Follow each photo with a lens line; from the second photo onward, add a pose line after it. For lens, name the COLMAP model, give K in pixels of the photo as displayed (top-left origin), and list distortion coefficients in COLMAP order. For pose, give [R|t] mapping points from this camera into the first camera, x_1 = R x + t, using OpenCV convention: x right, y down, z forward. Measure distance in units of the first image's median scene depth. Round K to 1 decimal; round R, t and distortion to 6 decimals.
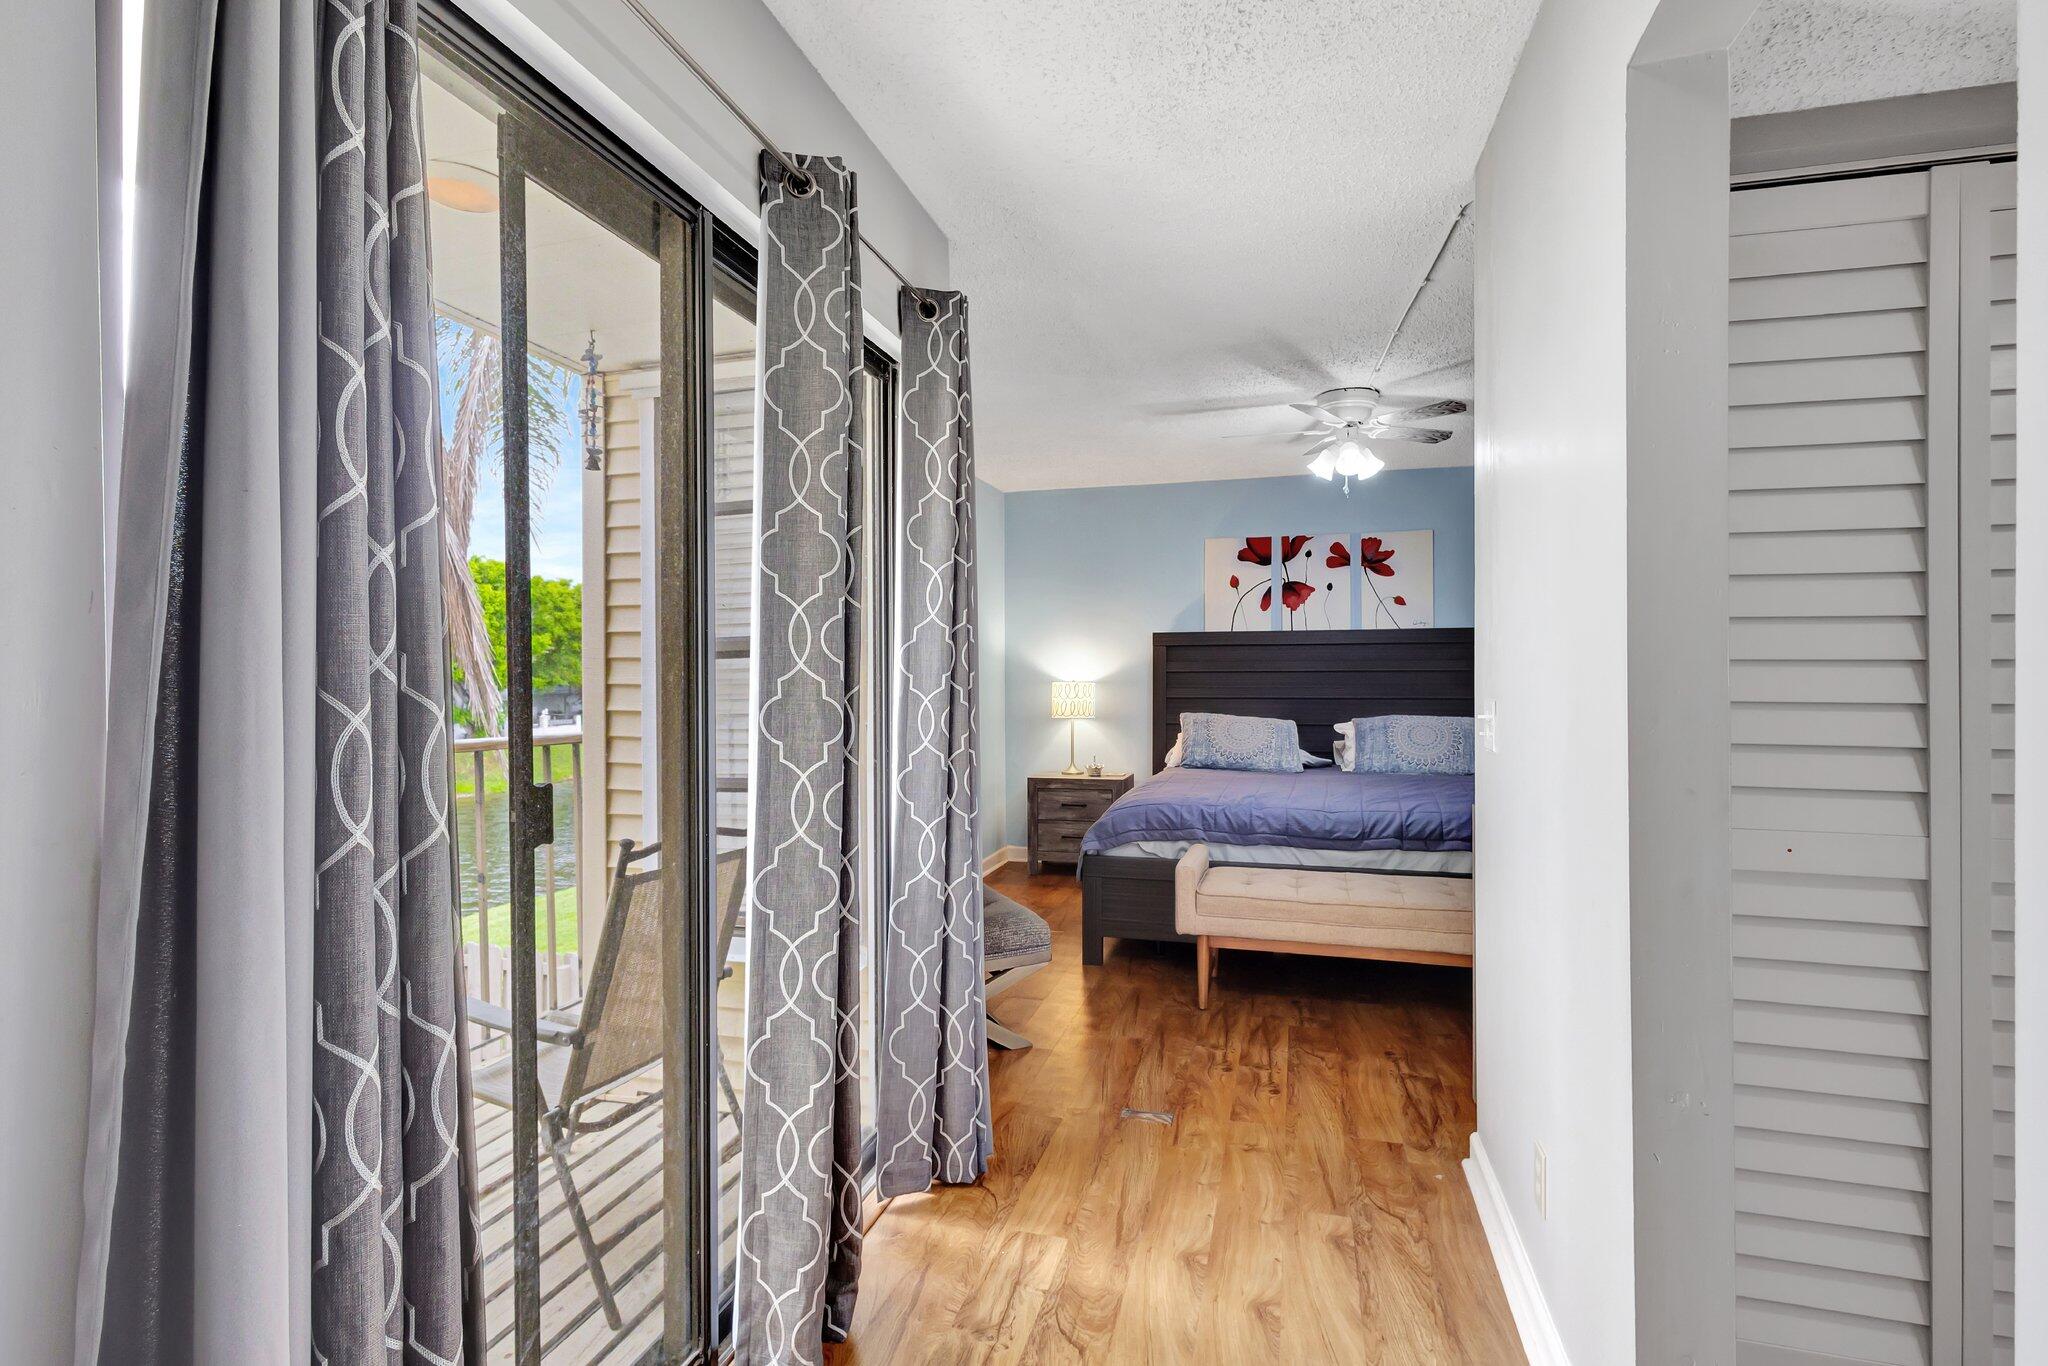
lens RADIAL K [[955.9, 0, 1059.6], [0, 955.9, 681.1], [0, 0, 1]] dist [0.005317, 0.002007]
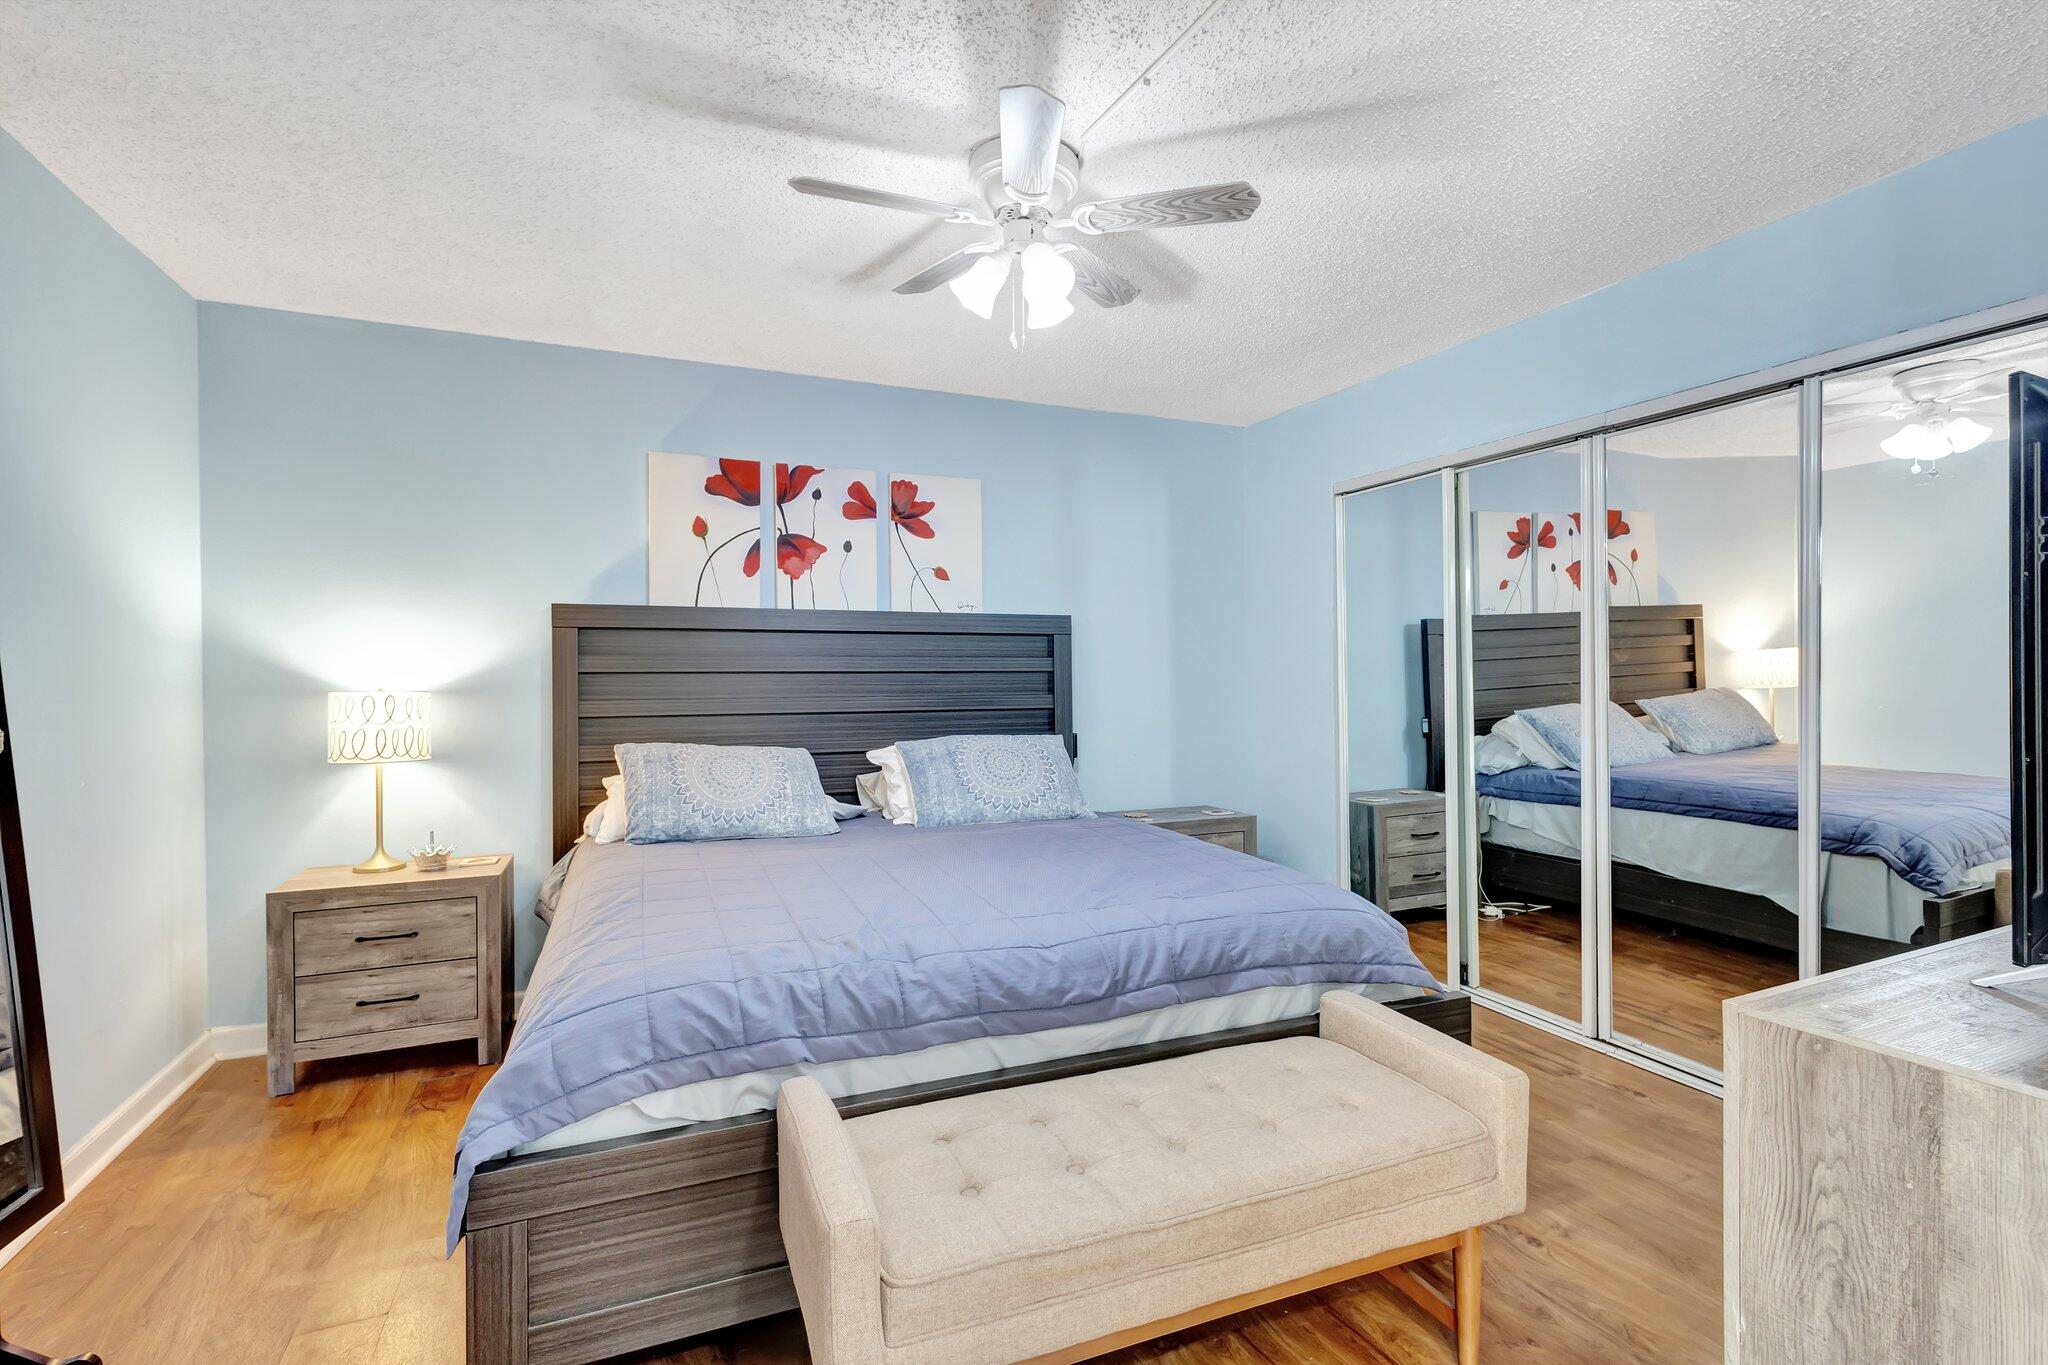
lens RADIAL K [[955.9, 0, 1055.1], [0, 955.9, 685.9], [0, 0, 1]] dist [0.005317, 0.002007]
pose [[0.793360, -0.005912, 0.608724, -0.012504], [0.005595, 0.999981, 0.002421, -0.001319], [-0.608727, 0.001485, 0.793379, 0.381167]]
